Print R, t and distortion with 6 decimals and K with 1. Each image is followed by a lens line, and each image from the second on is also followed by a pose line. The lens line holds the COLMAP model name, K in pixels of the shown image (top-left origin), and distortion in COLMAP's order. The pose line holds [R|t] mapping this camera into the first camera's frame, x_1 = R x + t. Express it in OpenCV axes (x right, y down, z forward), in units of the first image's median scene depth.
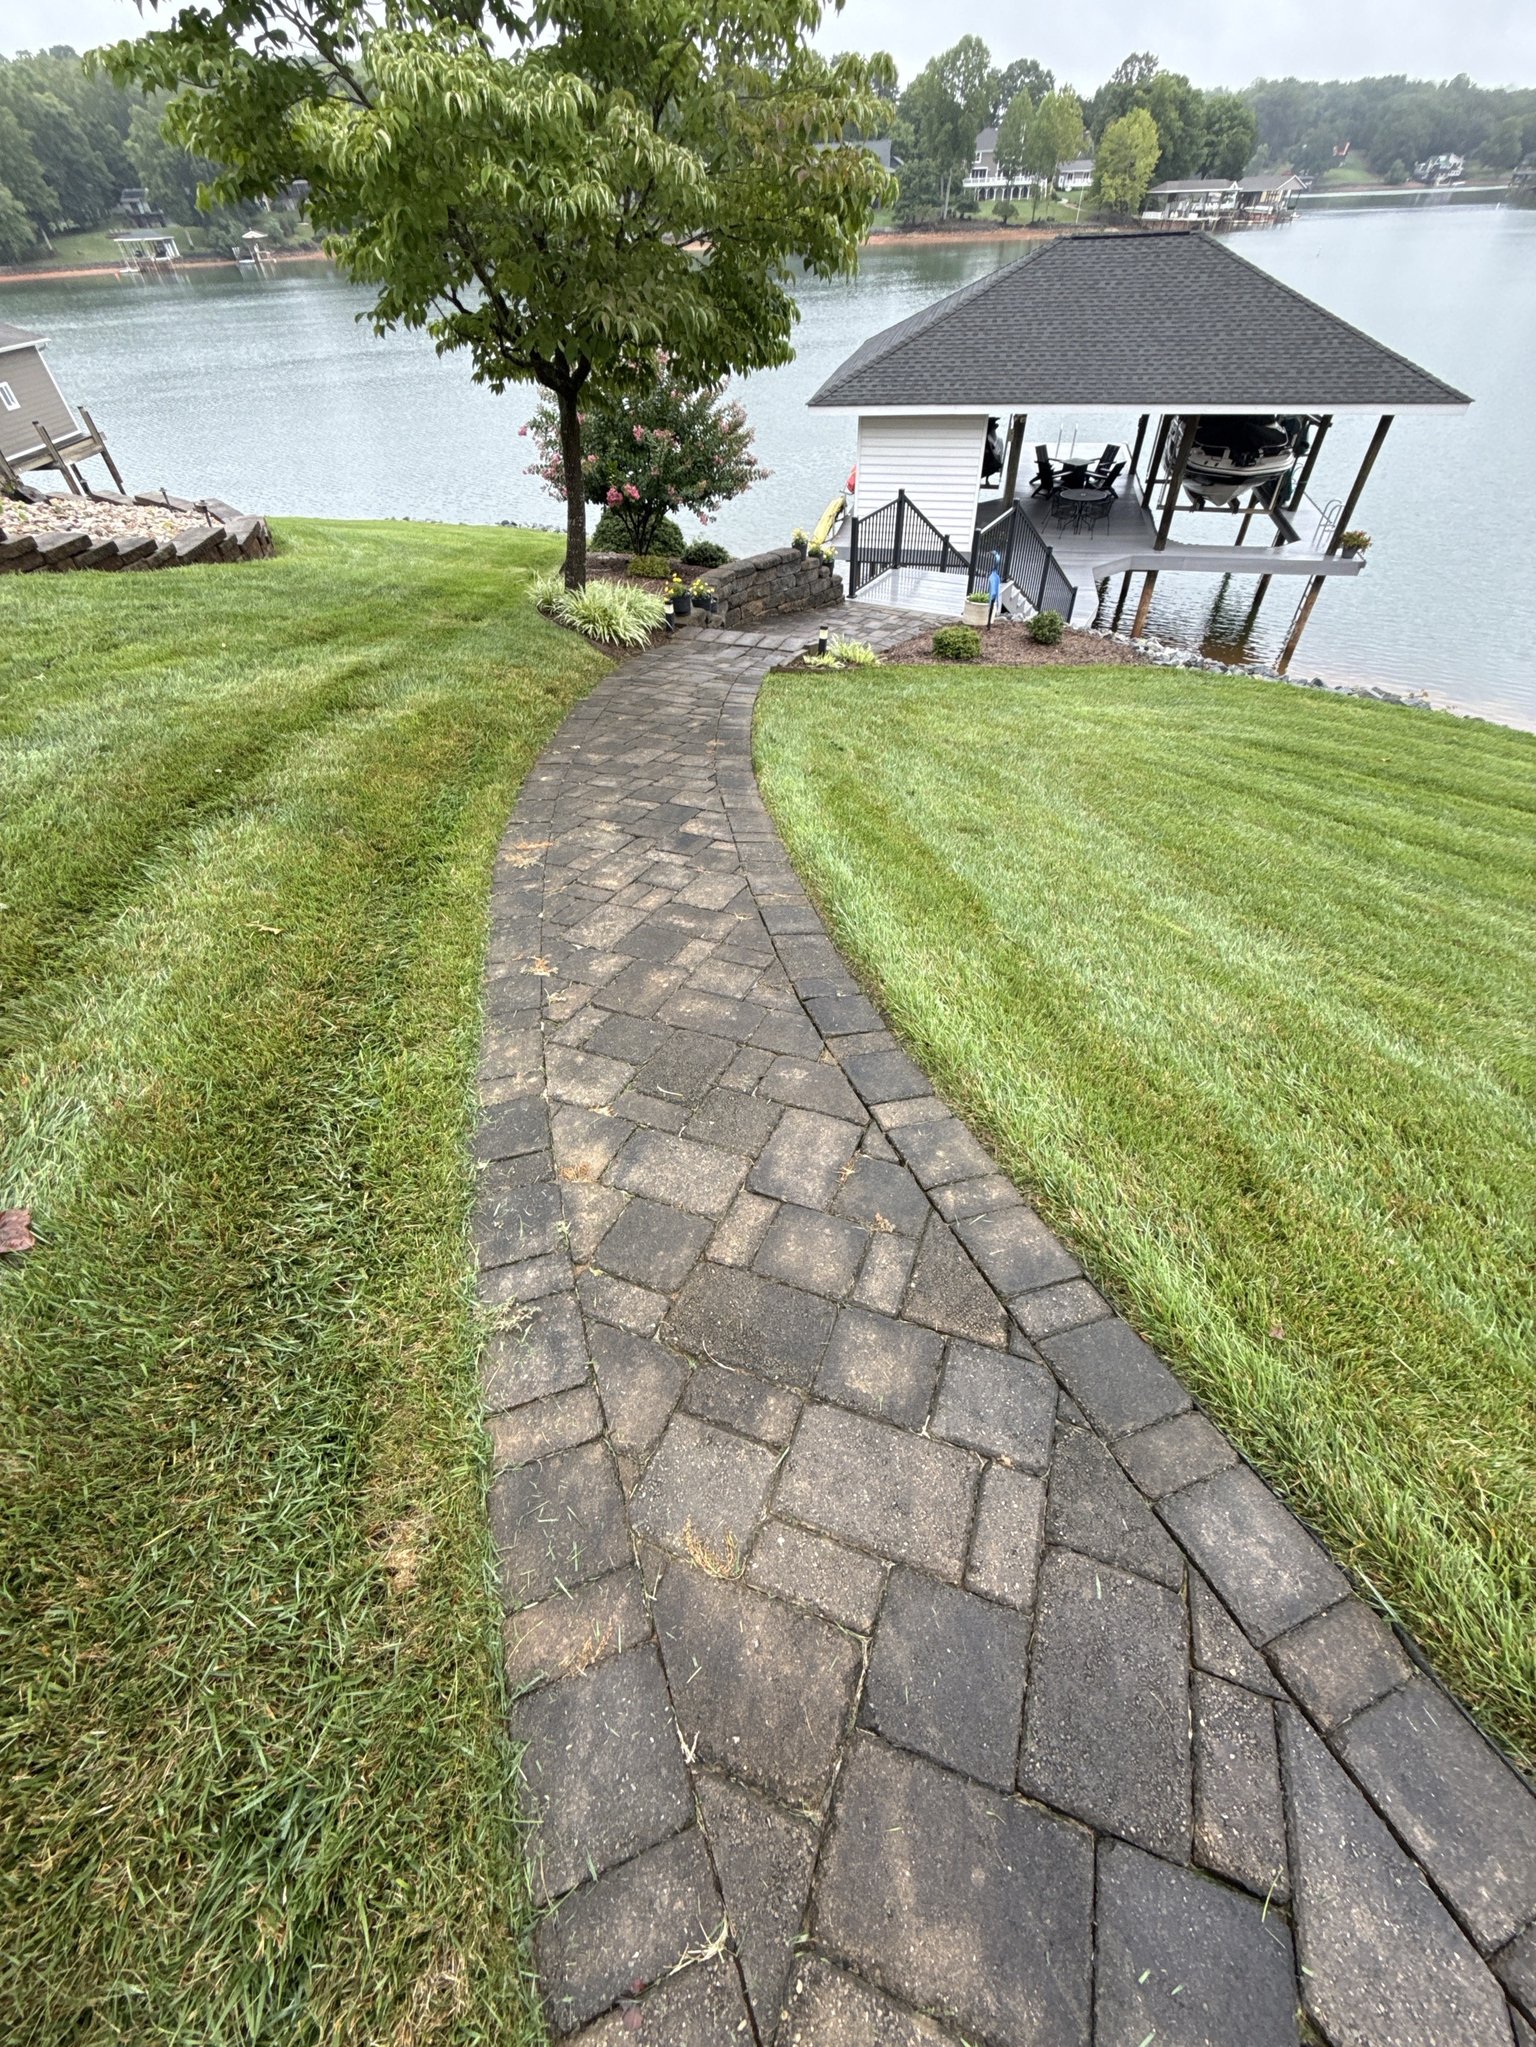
lens RADIAL K [[837.7, 0, 771.7], [0, 837.7, 1022.1], [0, 0, 1]] dist [0.009436, -0.001509]
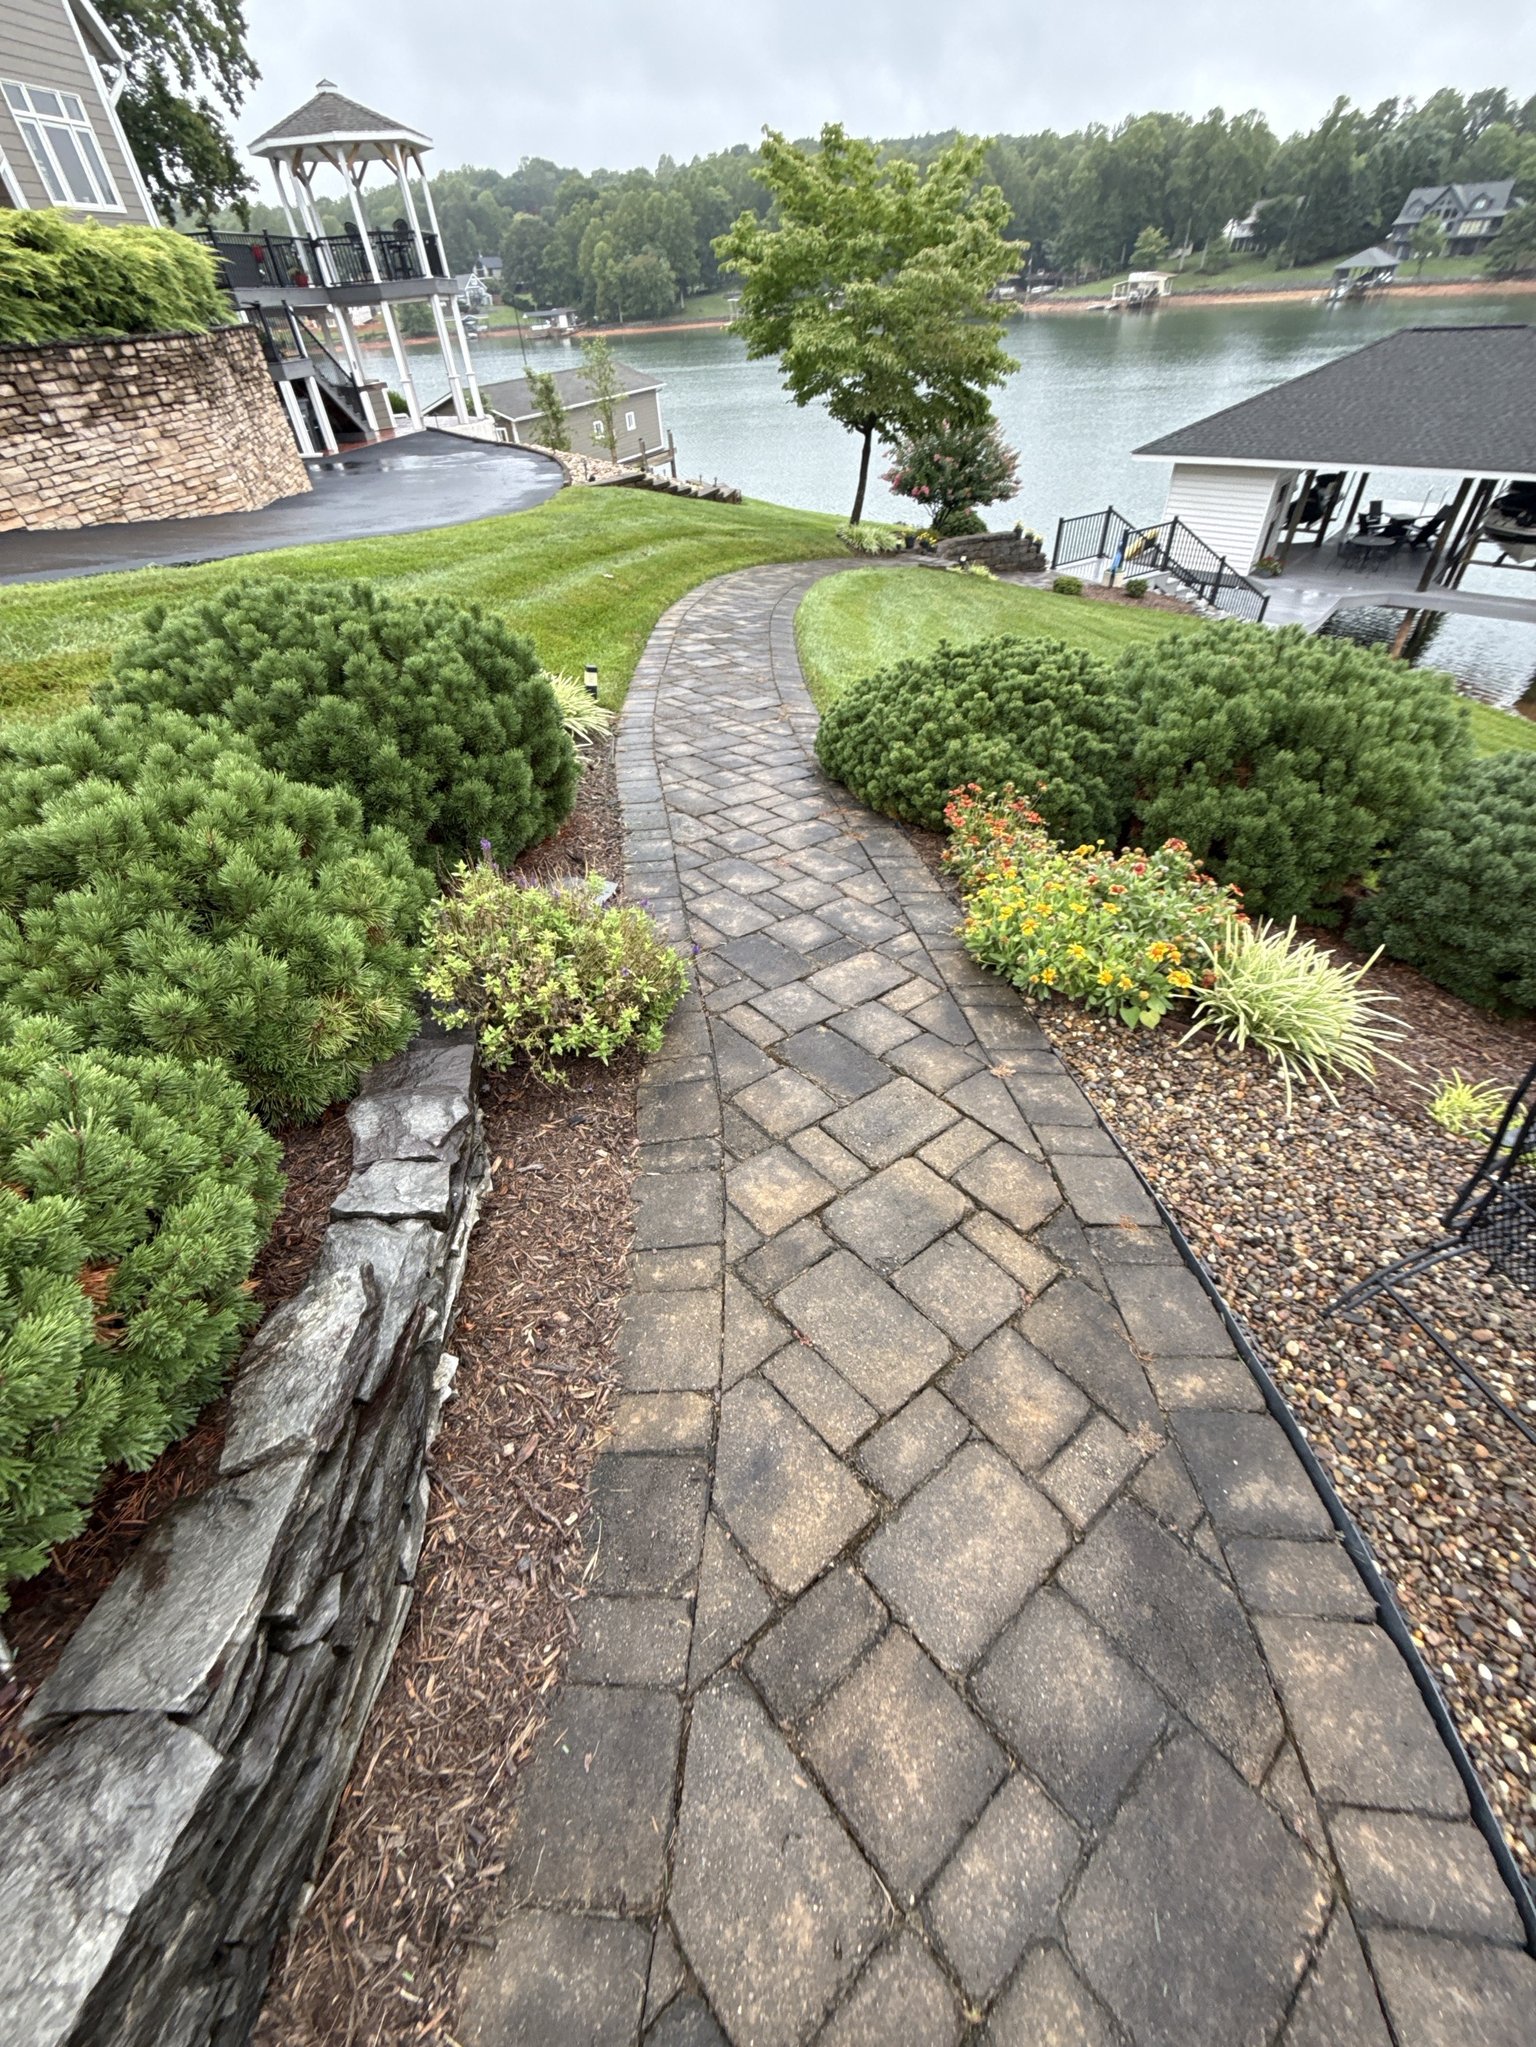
lens RADIAL K [[837.7, 0, 767.3], [0, 837.7, 1024.5], [0, 0, 1]] dist [0.009436, -0.001509]
pose [[0.885177, 0.299624, -0.355931, 0.028954], [-0.310327, 0.950213, 0.028130, 0.028303], [0.346639, 0.085555, 0.934089, -0.038788]]
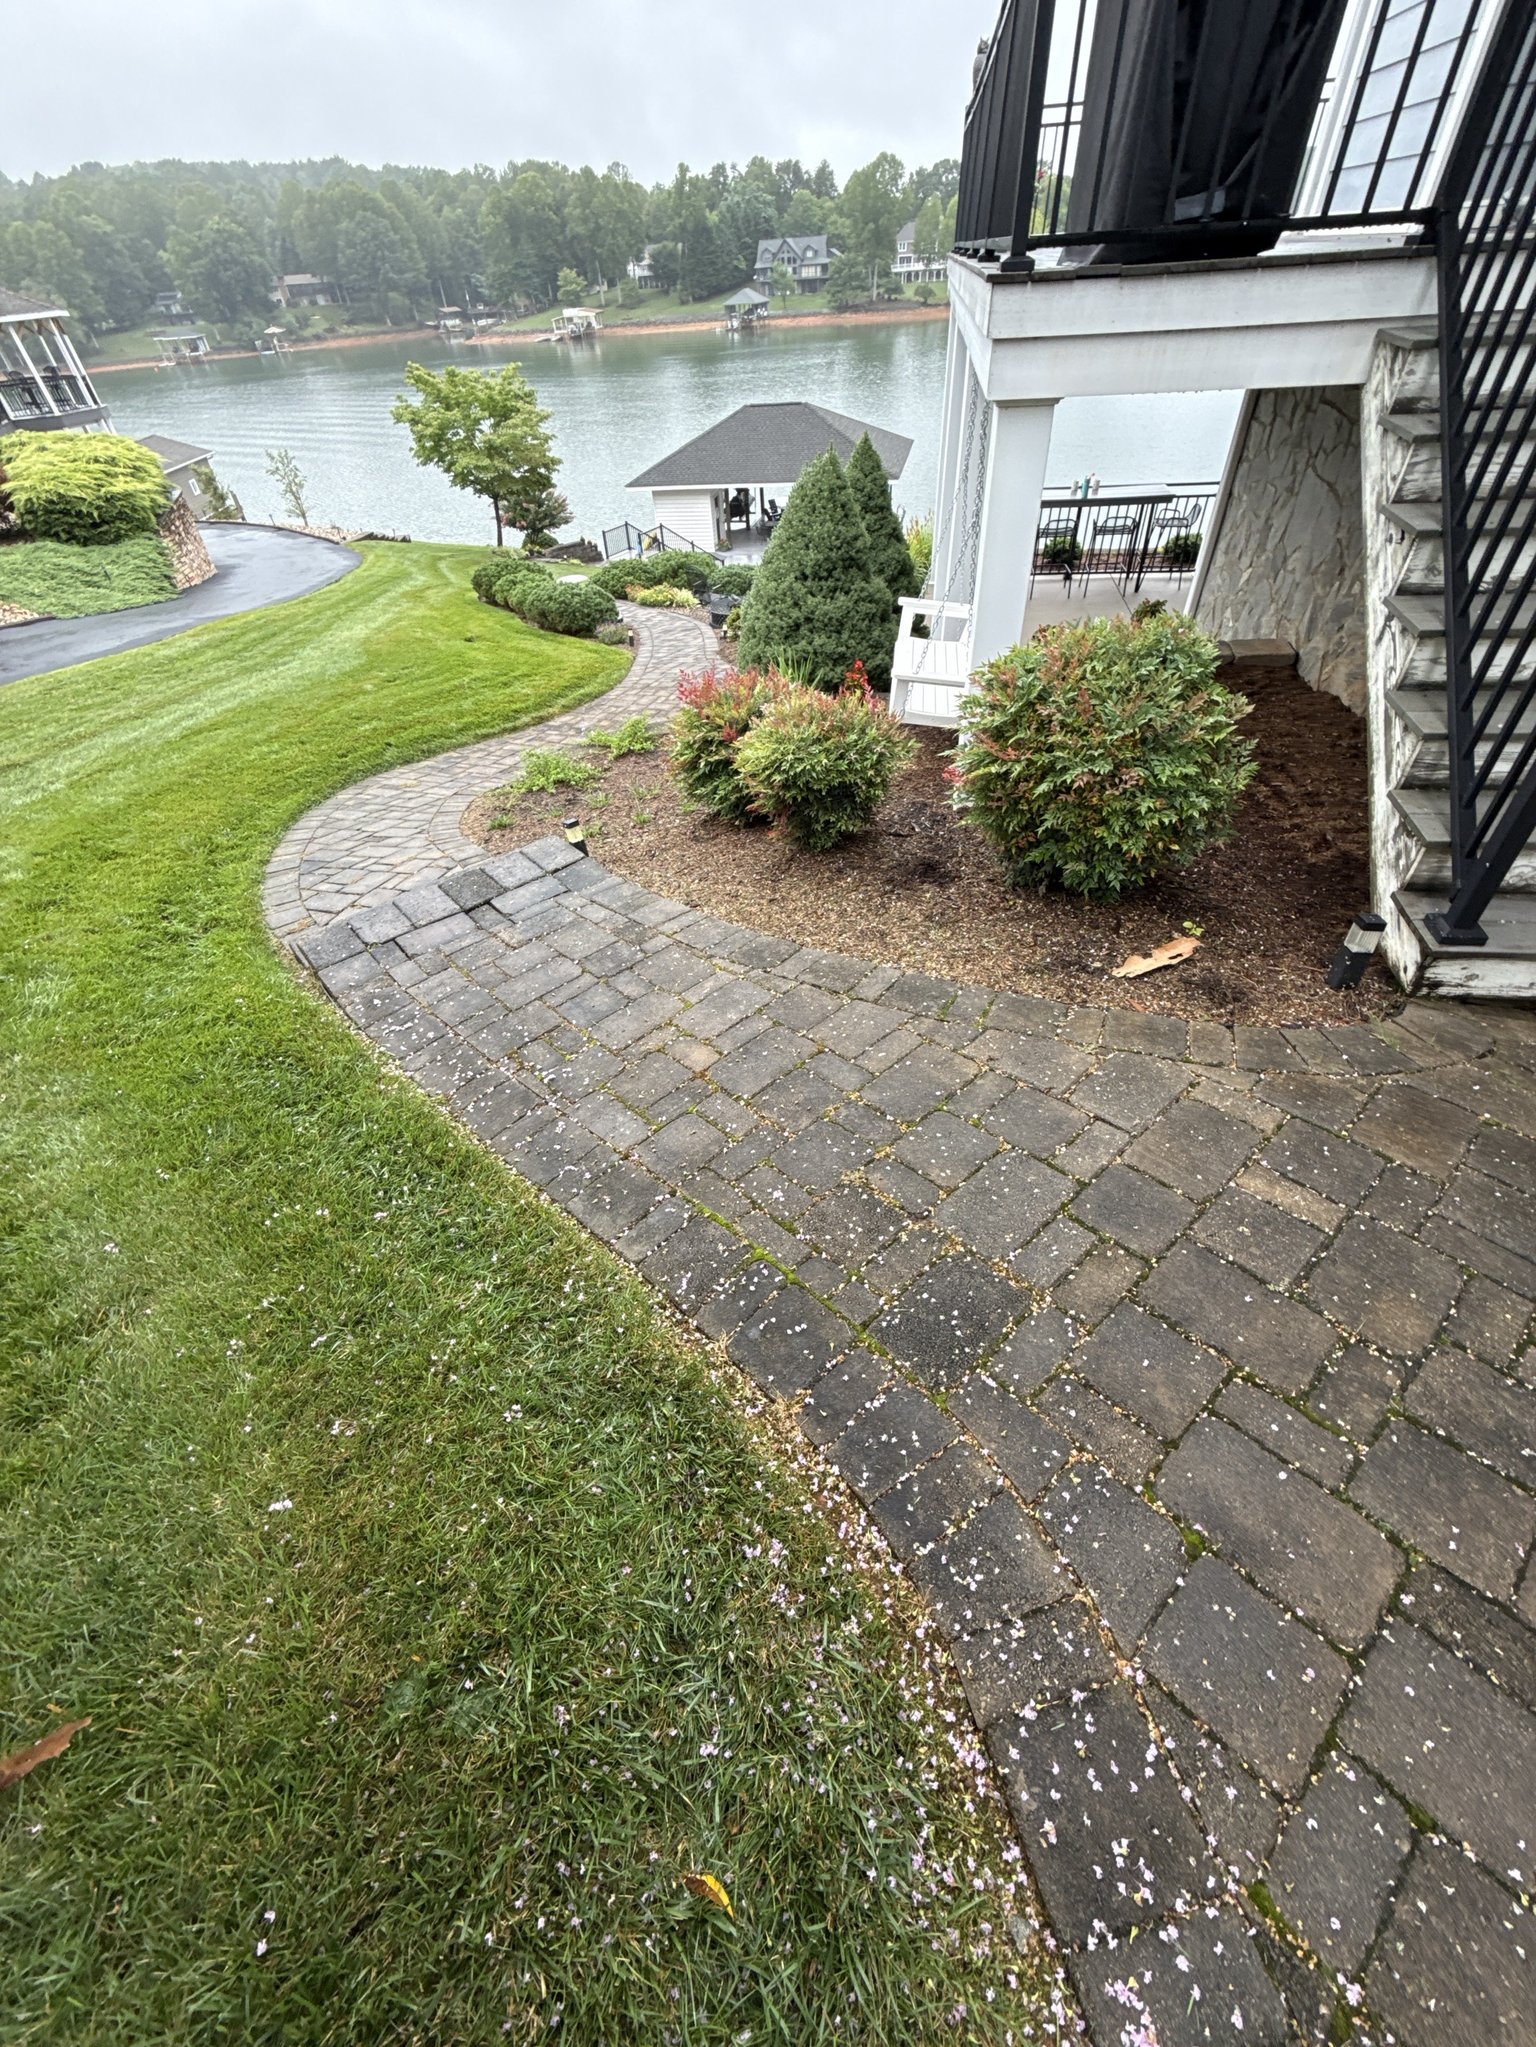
lens RADIAL K [[837.7, 0, 772.3], [0, 837.7, 1028.0], [0, 0, 1]] dist [0.009436, -0.001509]
pose [[0.999609, -0.027929, -0.001356, 0.040338], [0.027864, 0.998988, -0.035305, 0.078850], [0.002340, 0.035253, 0.999376, -0.117589]]
